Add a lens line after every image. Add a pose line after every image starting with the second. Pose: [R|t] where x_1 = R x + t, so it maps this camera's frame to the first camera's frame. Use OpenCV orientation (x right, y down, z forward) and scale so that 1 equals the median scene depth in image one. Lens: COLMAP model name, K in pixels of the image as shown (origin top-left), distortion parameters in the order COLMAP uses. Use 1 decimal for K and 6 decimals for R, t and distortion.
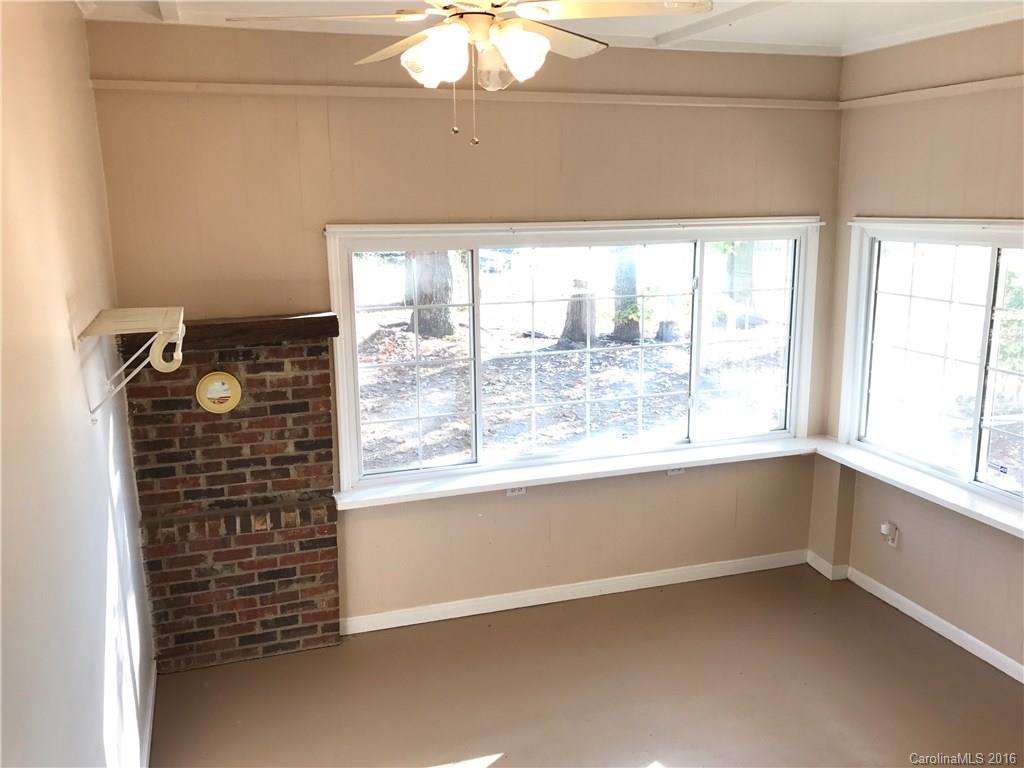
lens RADIAL K [[821.2, 0, 514.0], [0, 821.2, 371.8], [0, 0, 1]] dist [-0.008296, -0.010206]
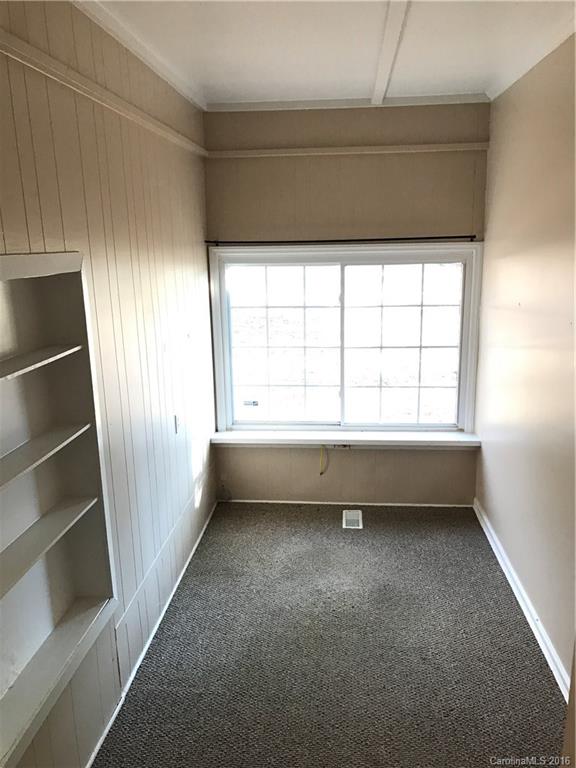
lens RADIAL K [[615.9, 0, 288.0], [0, 615.9, 384.0], [0, 0, 1]] dist [-0.008296, -0.010206]
pose [[0.918701, 0.087883, -0.385051, 0.506570], [-0.074066, 0.995969, 0.050601, -0.017755], [0.387946, -0.017968, 0.921507, 0.099716]]
